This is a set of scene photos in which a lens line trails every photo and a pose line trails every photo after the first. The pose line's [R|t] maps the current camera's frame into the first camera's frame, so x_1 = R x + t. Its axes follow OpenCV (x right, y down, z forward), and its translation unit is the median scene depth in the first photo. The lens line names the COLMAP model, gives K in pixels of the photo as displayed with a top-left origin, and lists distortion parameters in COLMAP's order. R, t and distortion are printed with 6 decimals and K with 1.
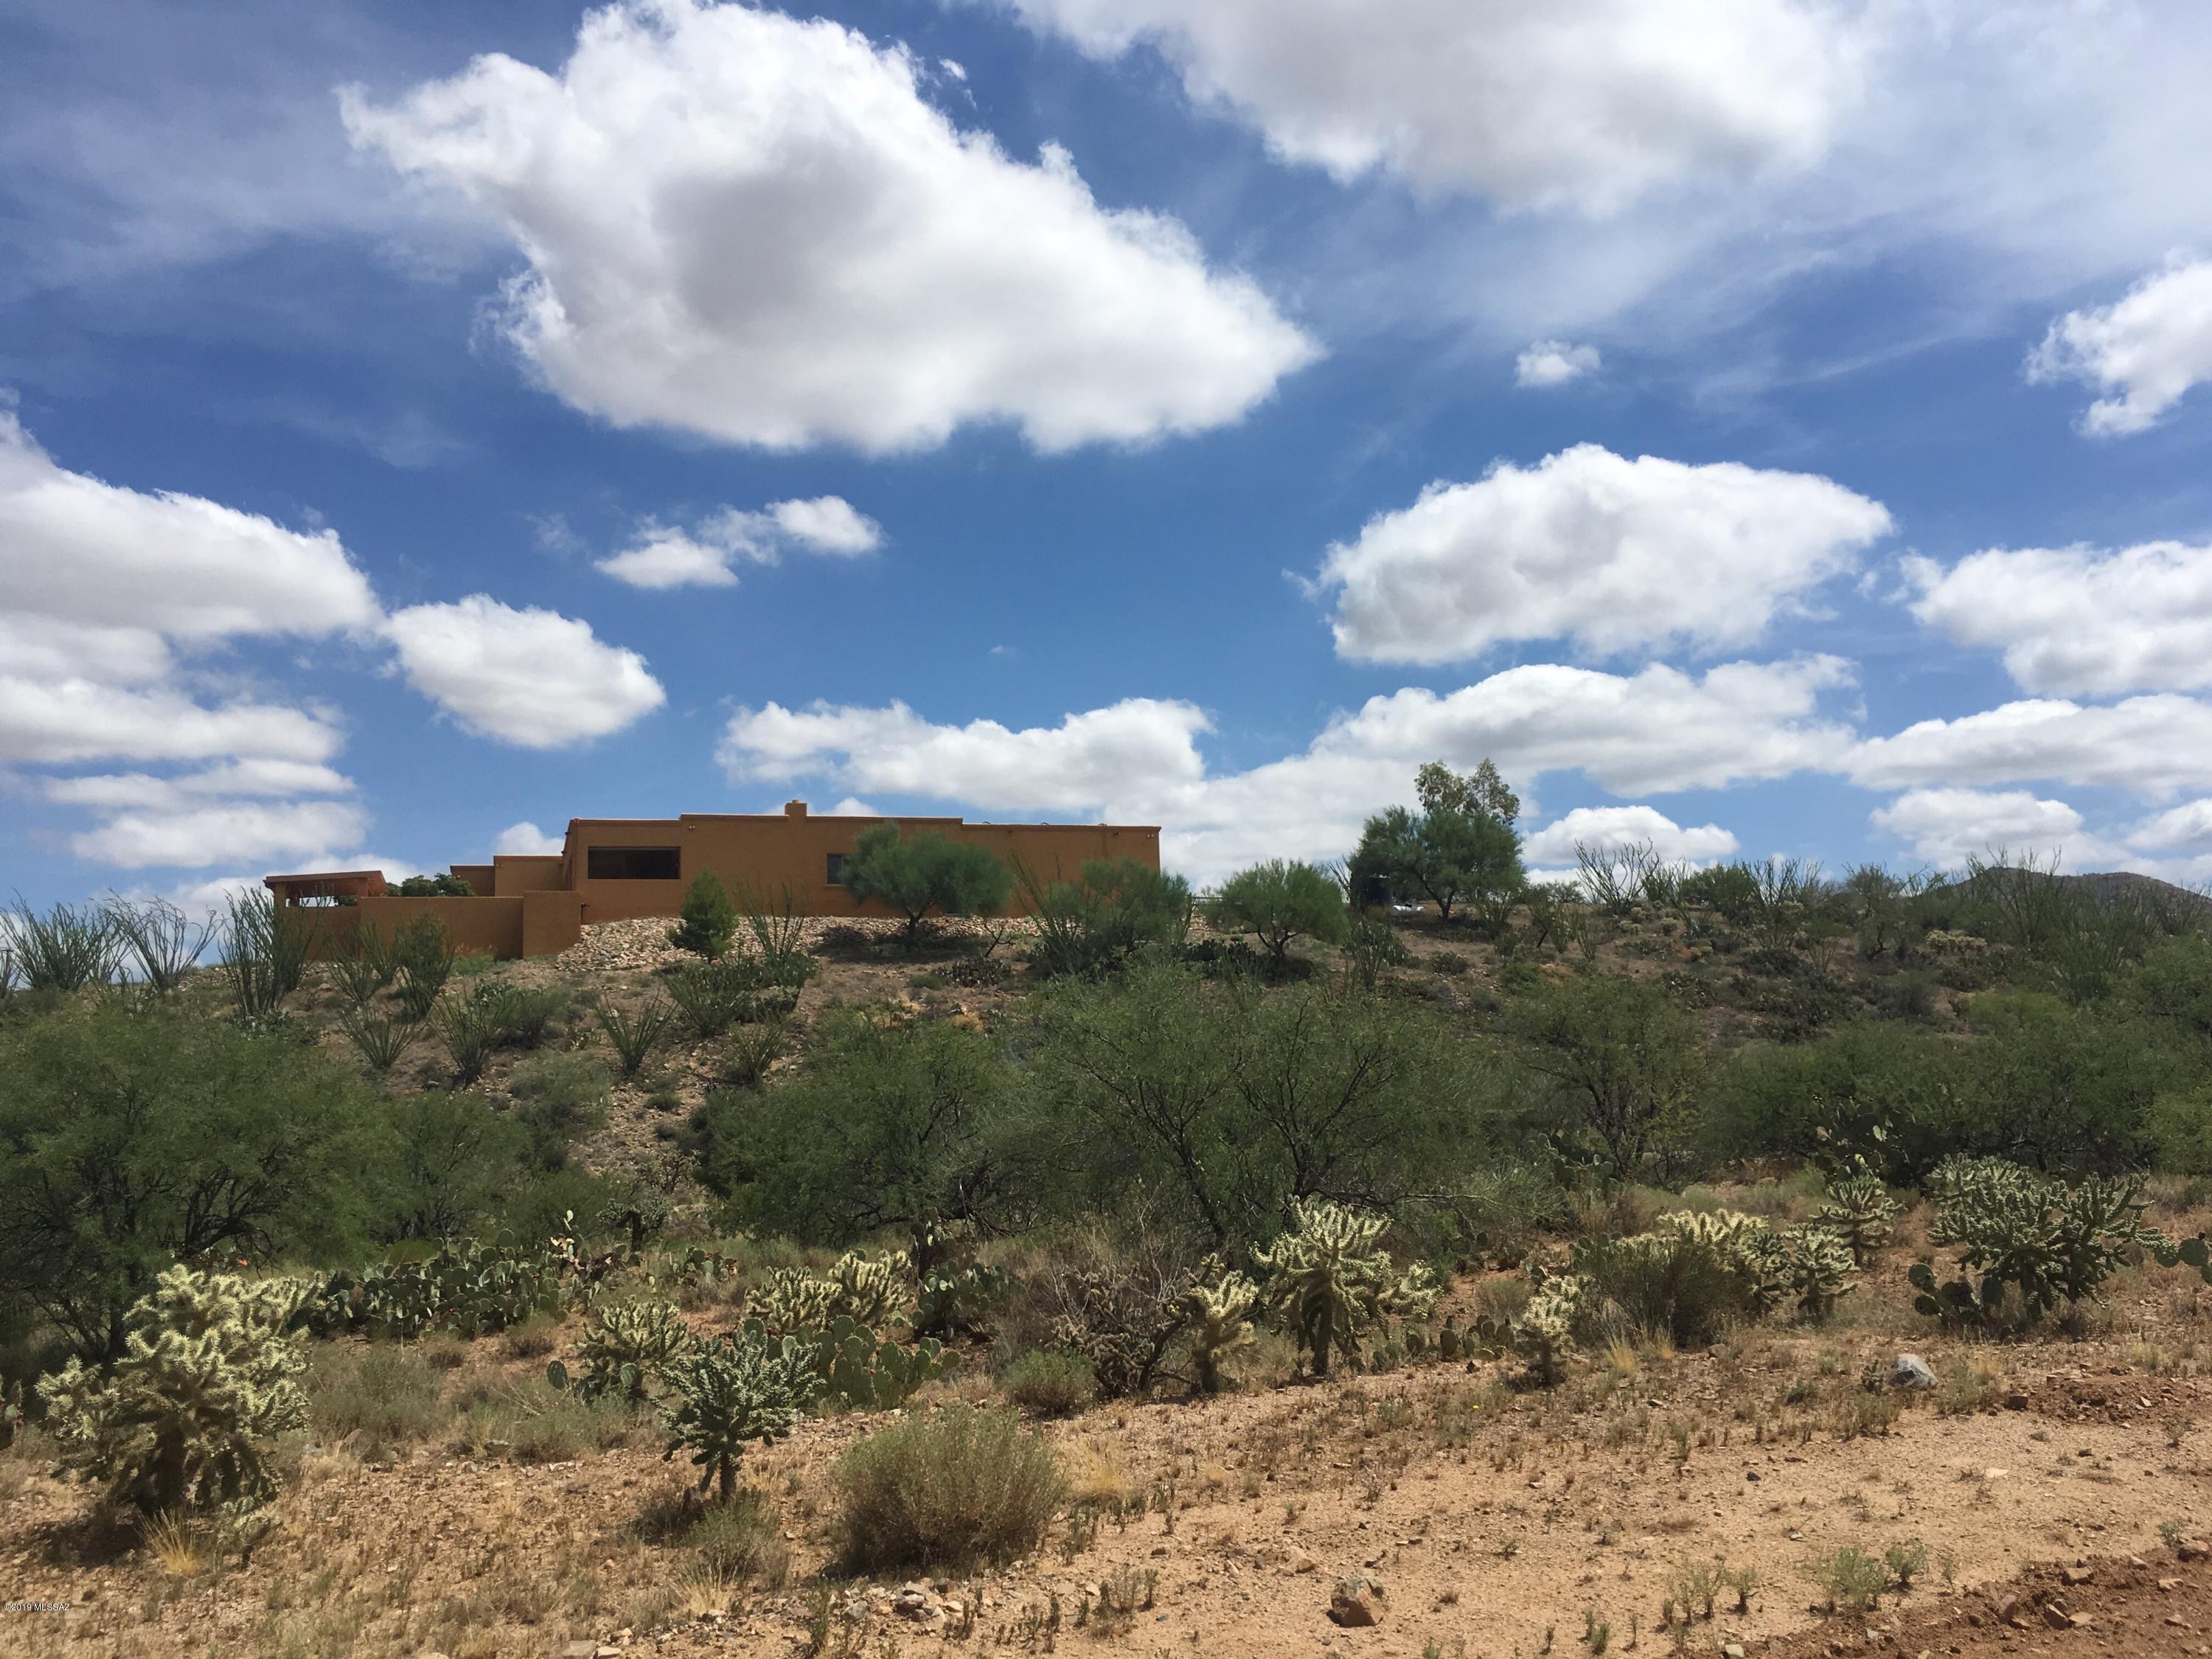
lens RADIAL K [[1886.7, 0, 1106.0], [0, 1886.7, 829.5], [0, 0, 1]] dist [0.078135, -0.116862]
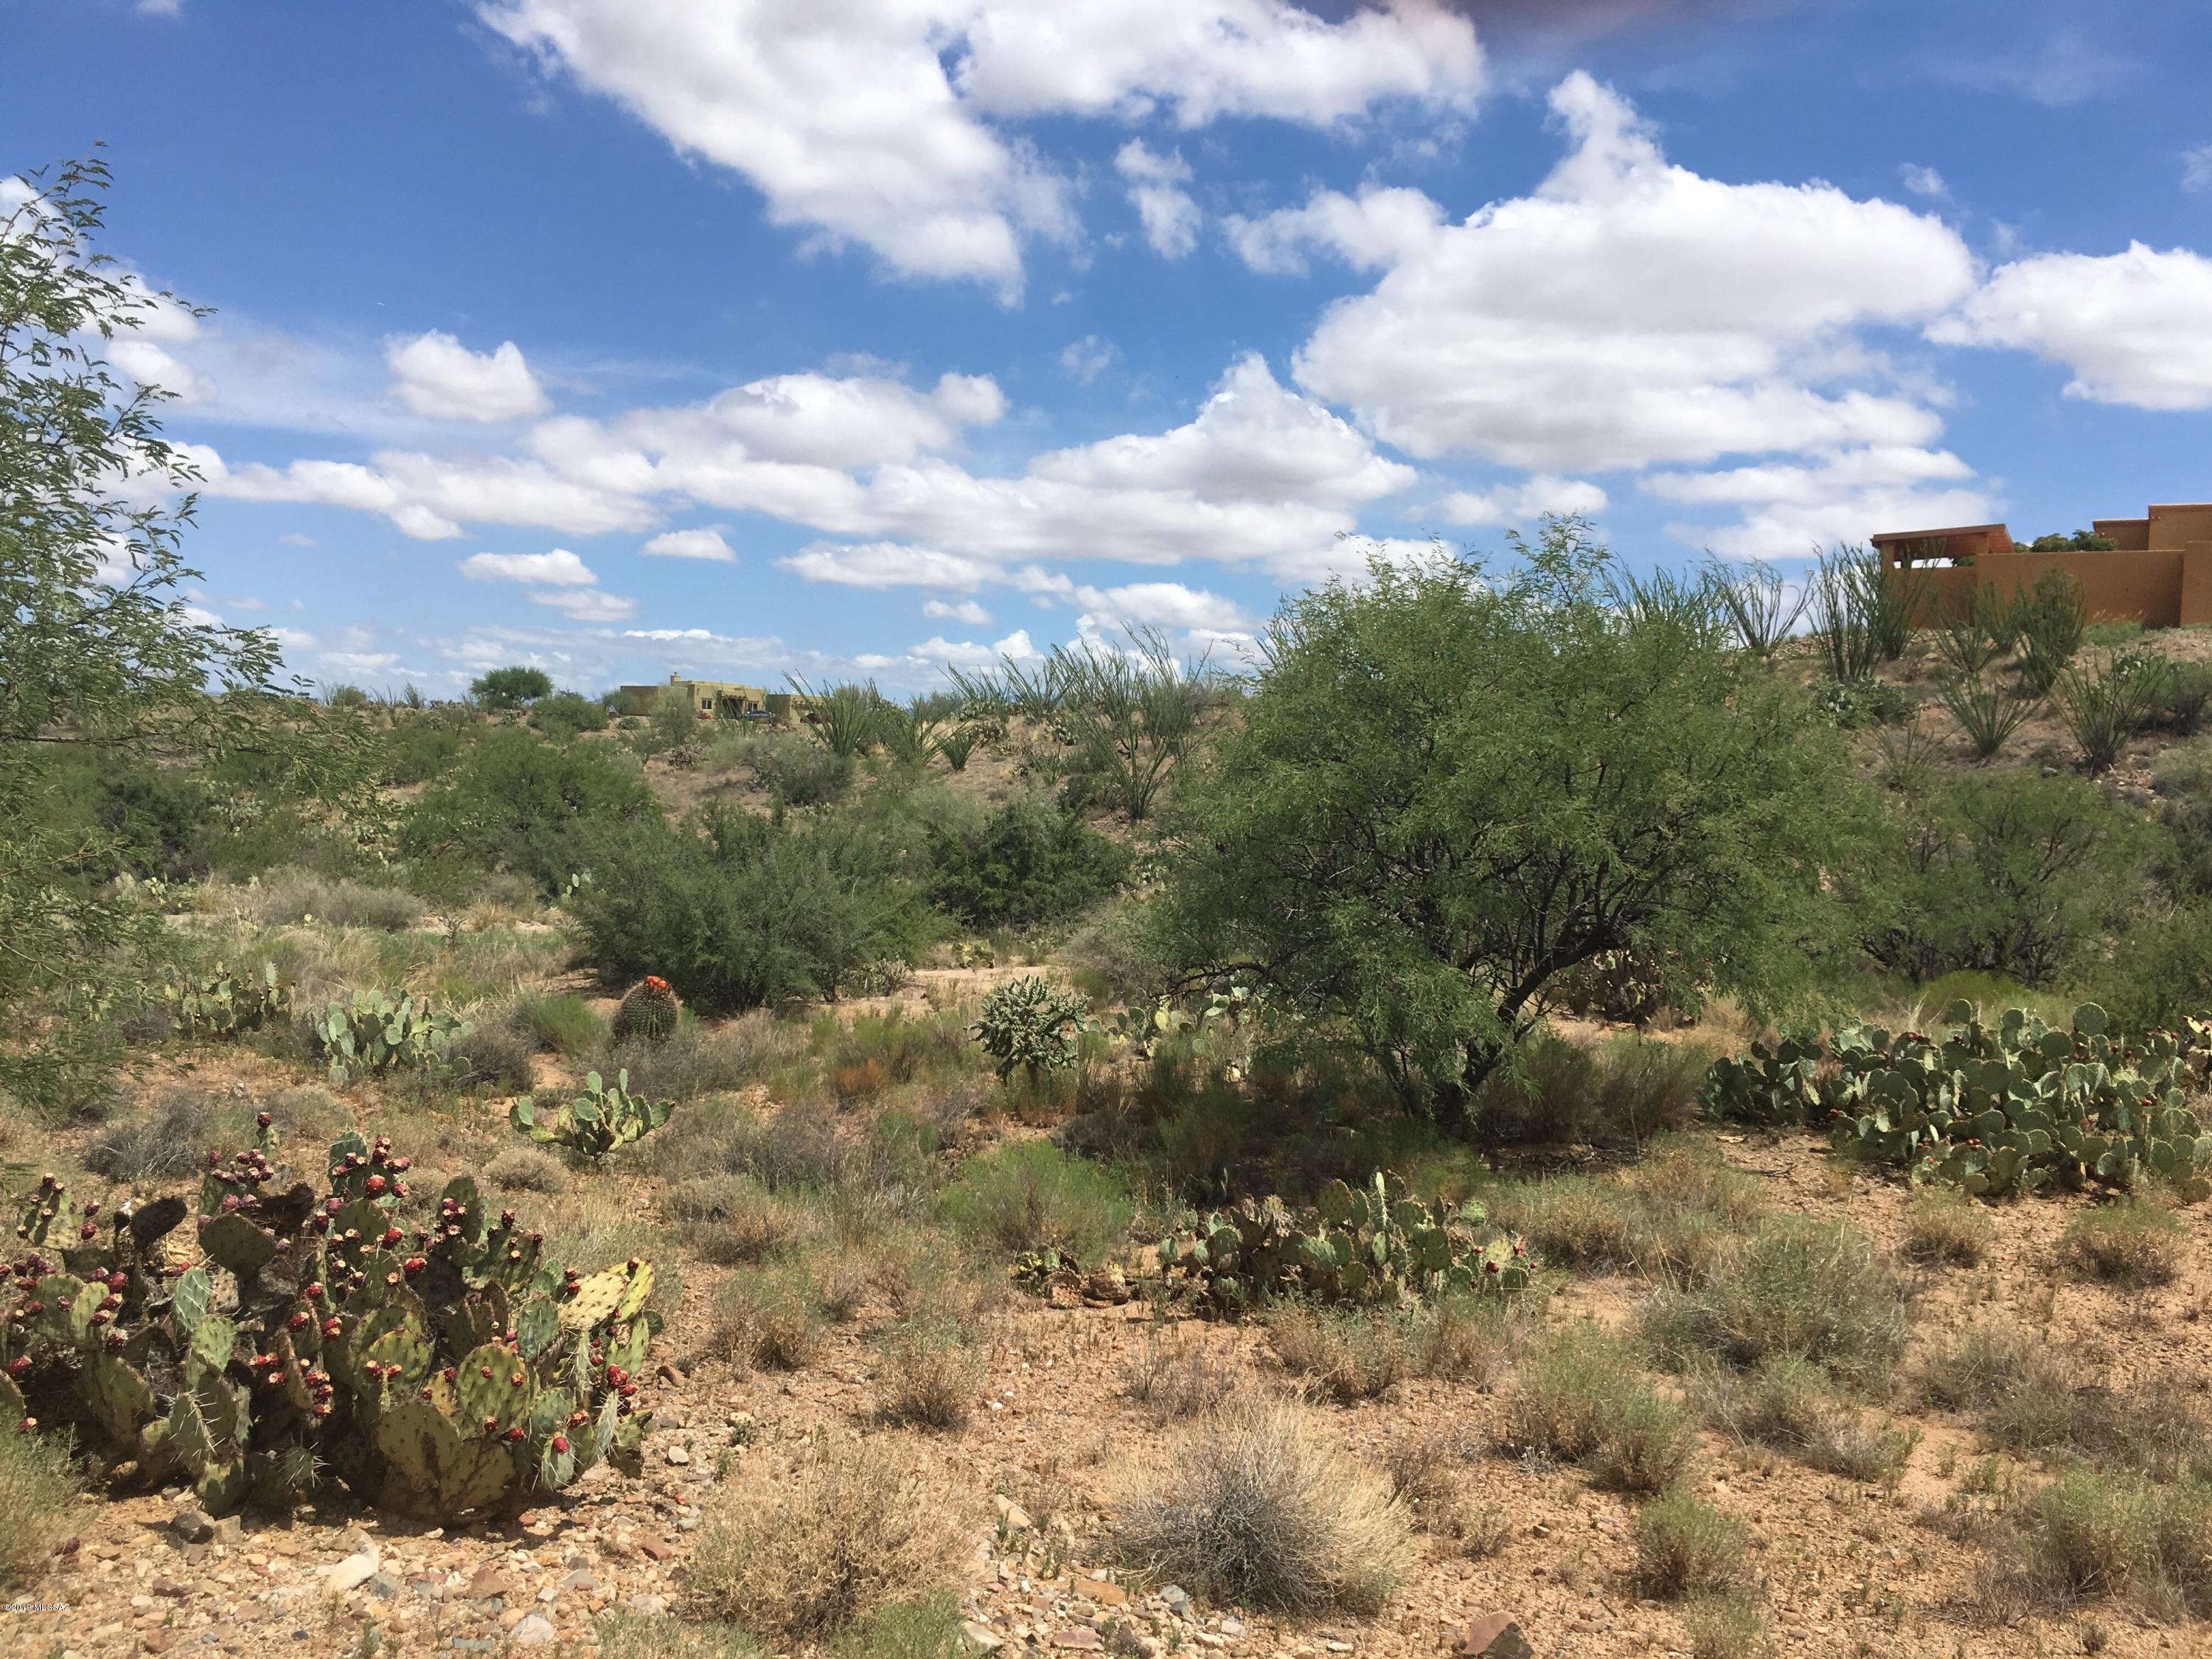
lens RADIAL K [[1886.7, 0, 1106.0], [0, 1886.7, 829.5], [0, 0, 1]] dist [0.078135, -0.116862]
pose [[0.689373, 0.081870, -0.719766, -0.035882], [0.034653, 0.988729, 0.145653, 0.021435], [0.723577, -0.125351, 0.678766, 0.127796]]
